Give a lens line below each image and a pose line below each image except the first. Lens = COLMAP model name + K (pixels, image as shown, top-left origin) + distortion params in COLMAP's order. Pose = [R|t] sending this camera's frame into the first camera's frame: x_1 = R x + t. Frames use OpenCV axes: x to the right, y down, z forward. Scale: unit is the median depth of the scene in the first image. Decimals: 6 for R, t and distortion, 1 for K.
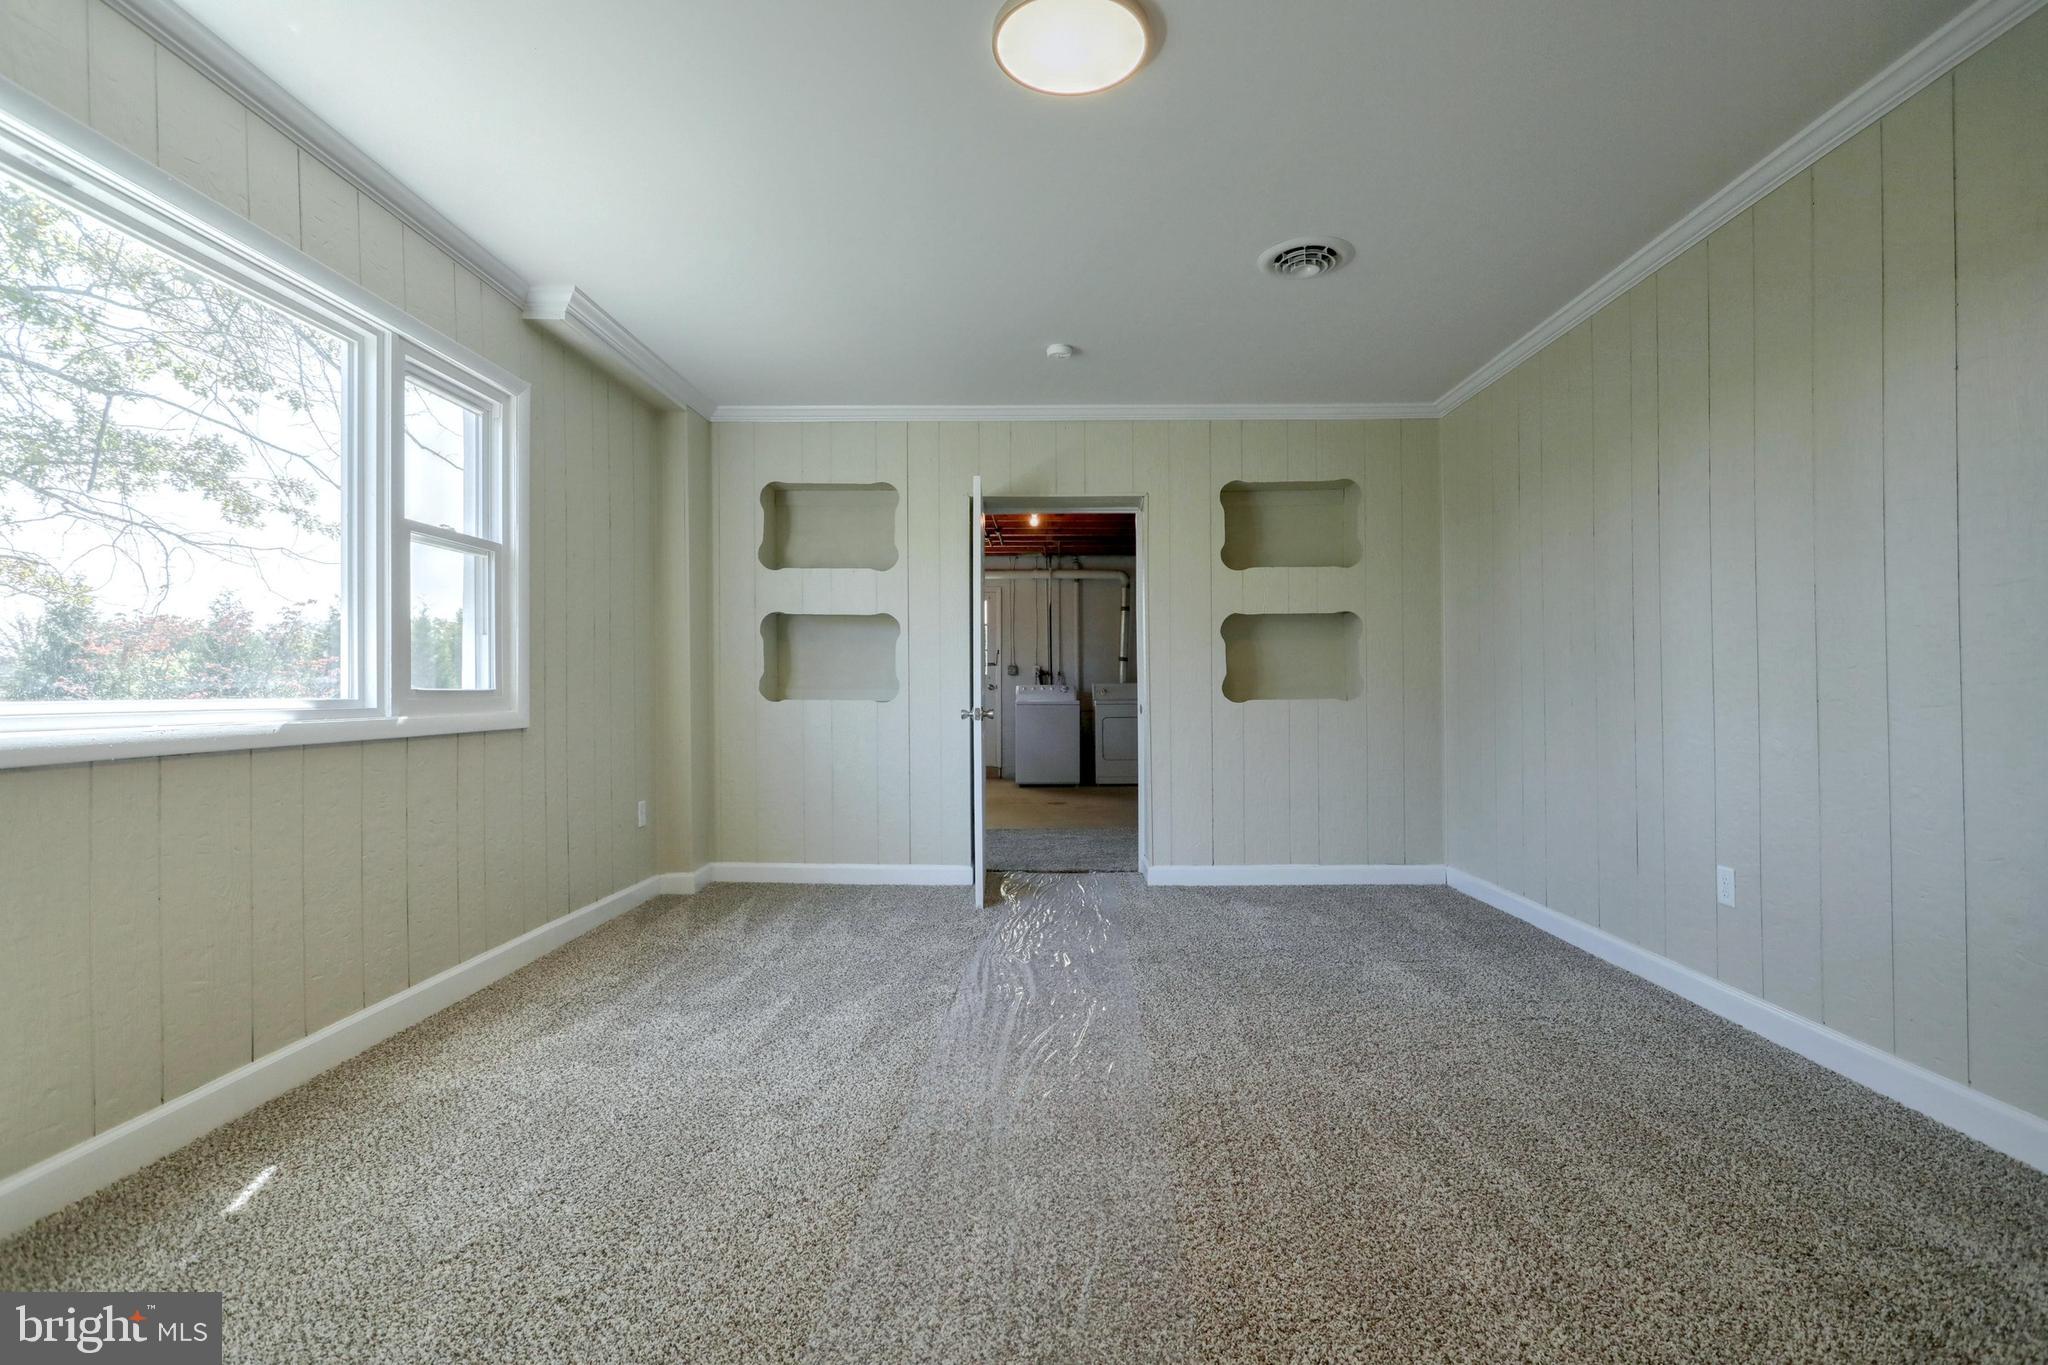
lens RADIAL K [[955.9, 0, 1026.9], [0, 955.9, 685.4], [0, 0, 1]] dist [0.005720, 0.000652]
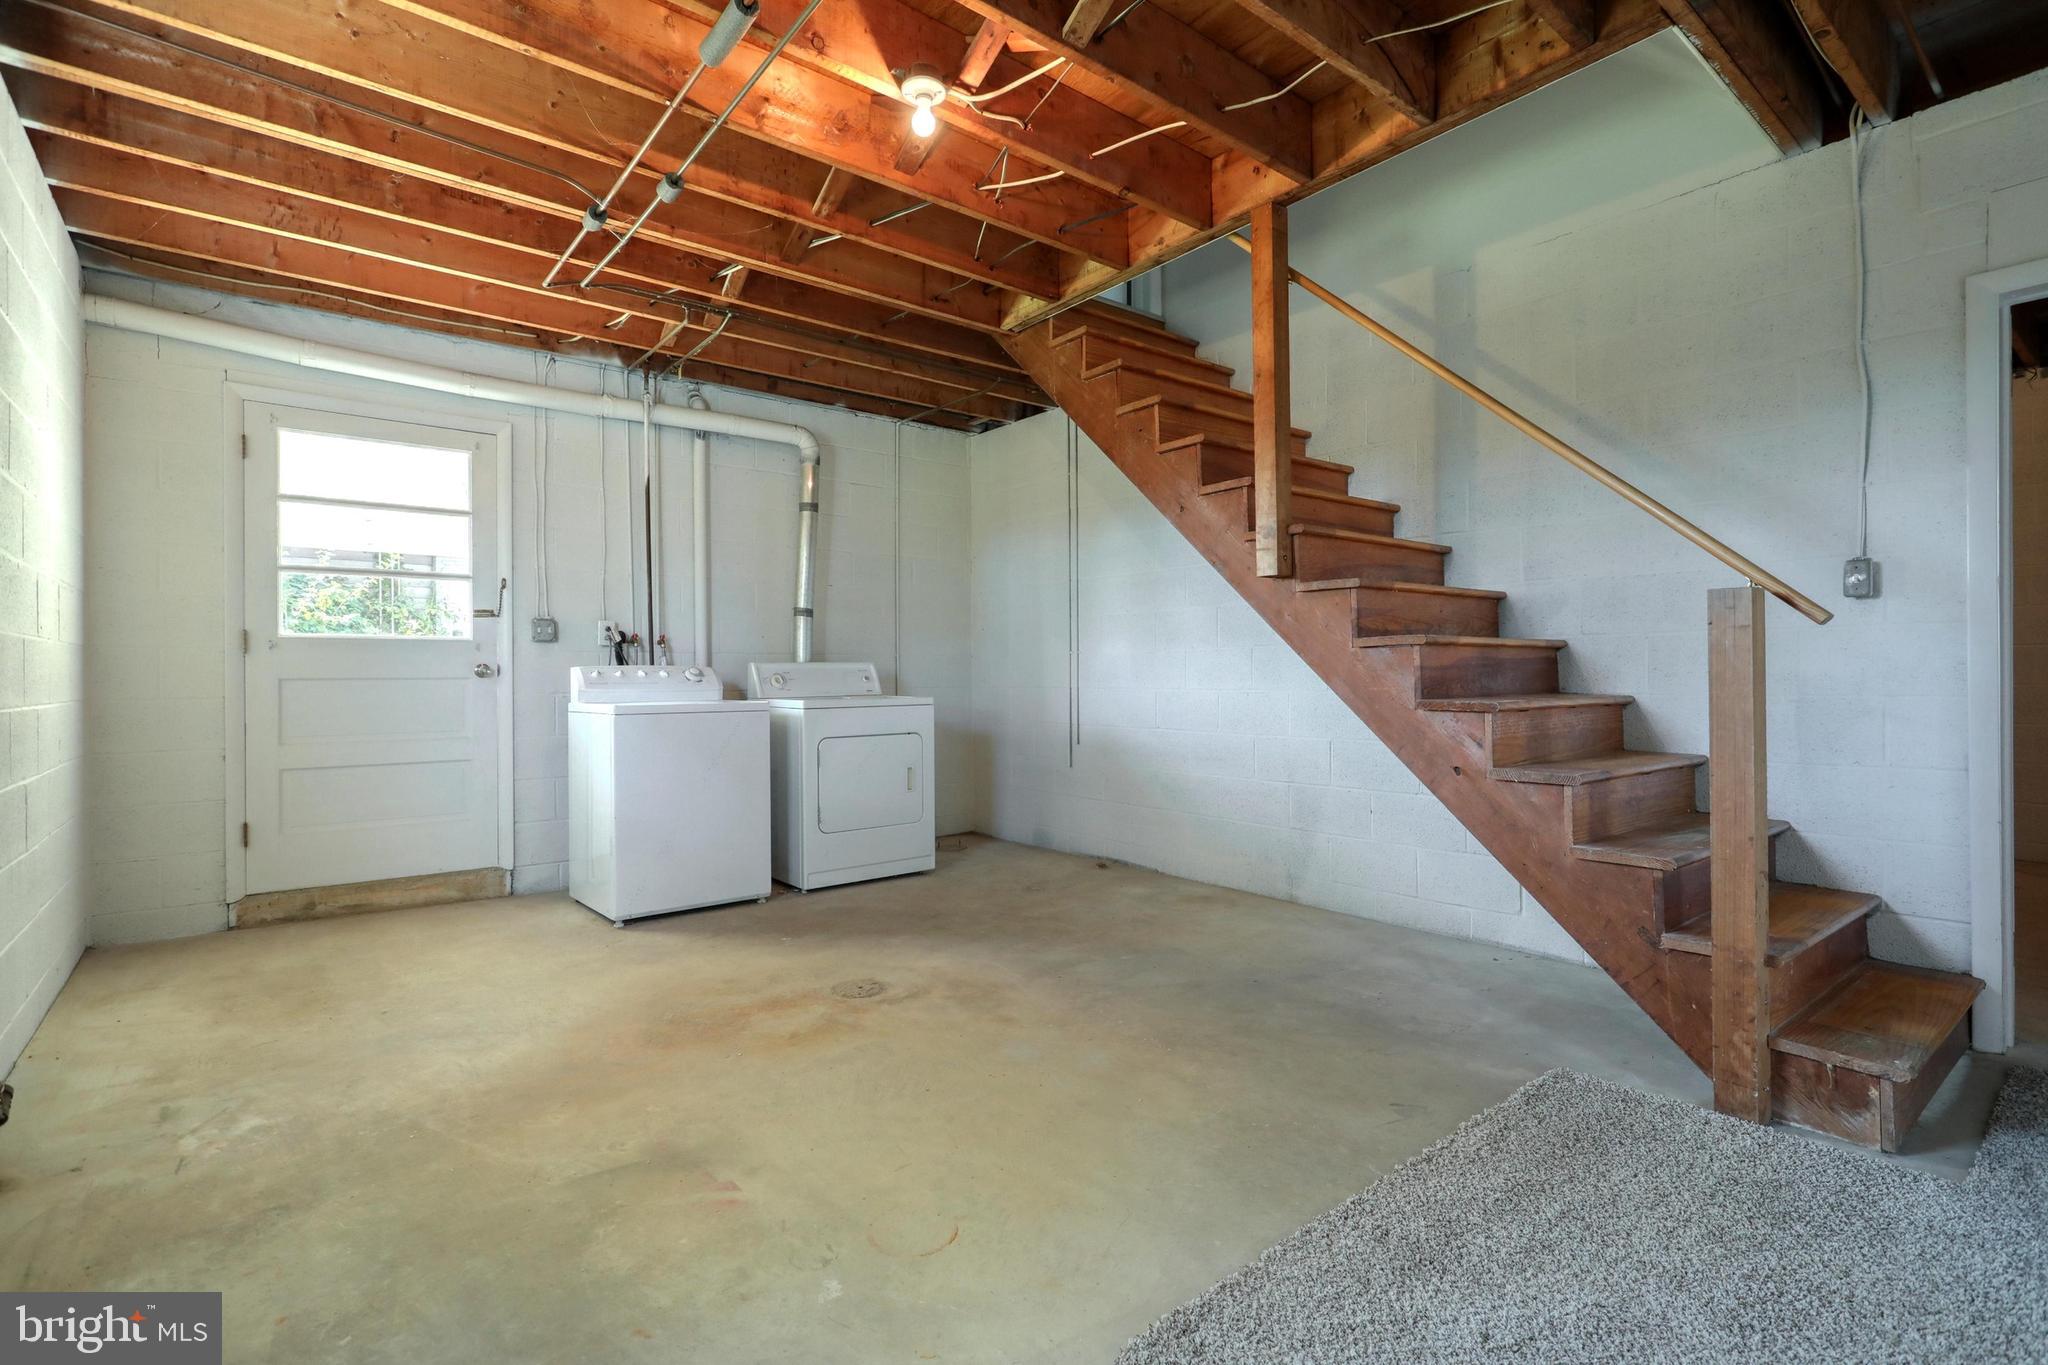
lens RADIAL K [[955.9, 0, 1018.4], [0, 955.9, 684.9], [0, 0, 1]] dist [0.005720, 0.000652]
pose [[0.764497, -0.011765, 0.644520, -0.124939], [0.003035, 0.999888, 0.014652, 0.002139], [-0.644620, -0.009245, 0.764447, 0.556339]]
